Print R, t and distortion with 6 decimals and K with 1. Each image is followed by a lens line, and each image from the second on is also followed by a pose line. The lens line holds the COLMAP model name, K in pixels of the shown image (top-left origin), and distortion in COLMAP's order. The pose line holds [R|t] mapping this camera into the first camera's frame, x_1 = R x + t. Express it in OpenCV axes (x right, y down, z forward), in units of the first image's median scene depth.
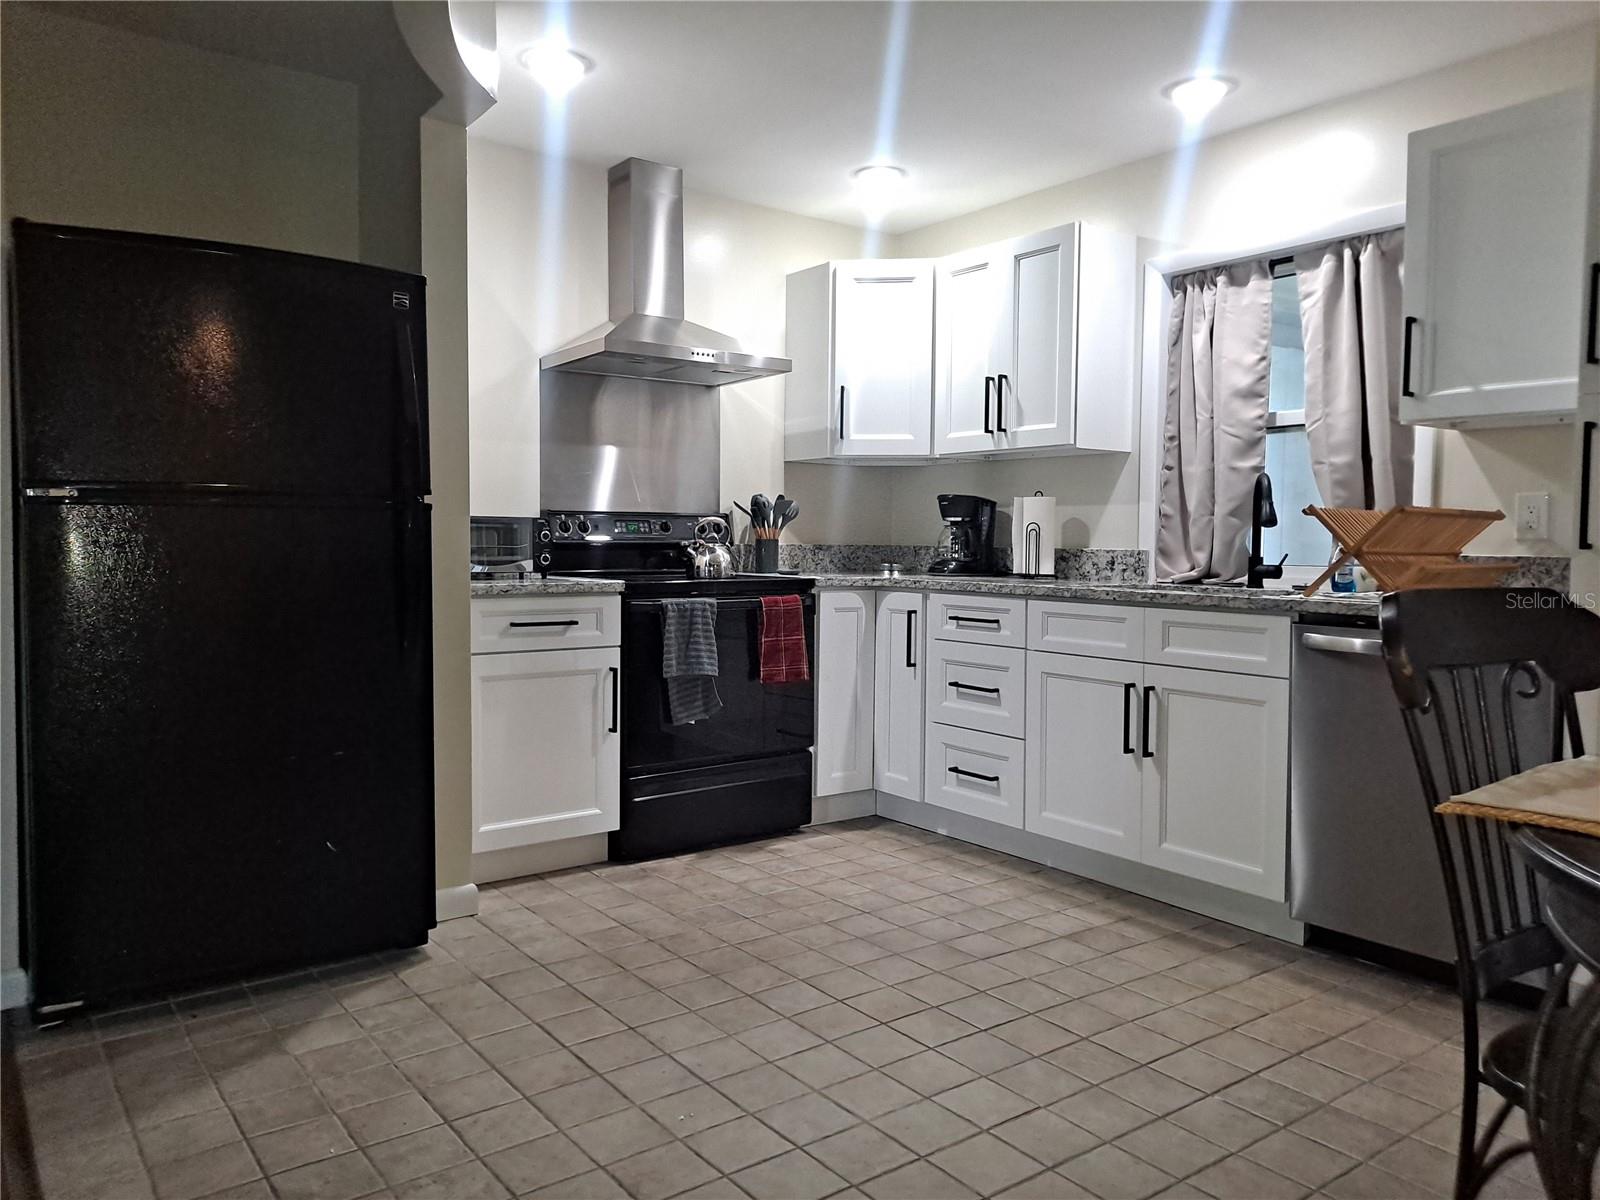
lens RADIAL K [[1182.0, 0, 827.7], [0, 1182.0, 582.3], [0, 0, 1]] dist [0.046455, -0.031486]
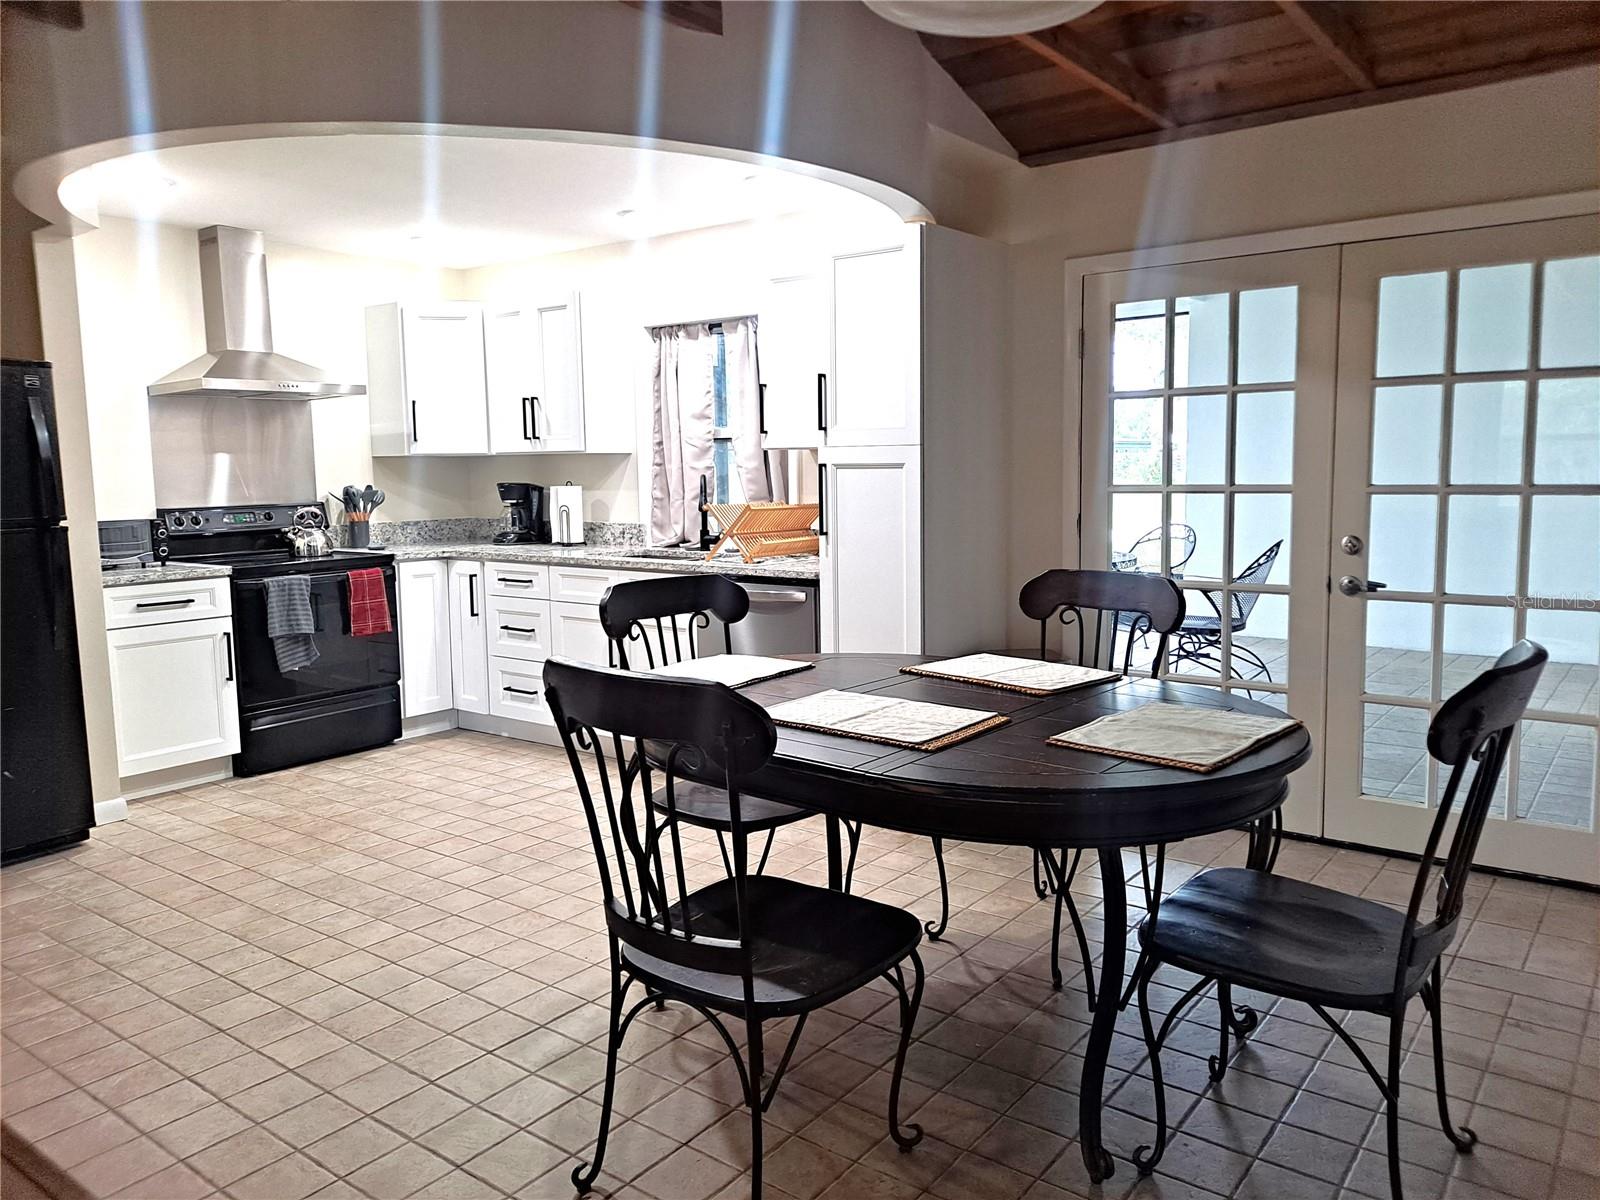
lens RADIAL K [[1182.0, 0, 827.7], [0, 1182.0, 582.3], [0, 0, 1]] dist [0.046455, -0.031486]
pose [[0.963541, -0.051302, 0.262595, 0.111379], [0.033951, 0.996956, 0.070193, -0.051230], [-0.265396, -0.058719, 0.962350, -0.431544]]
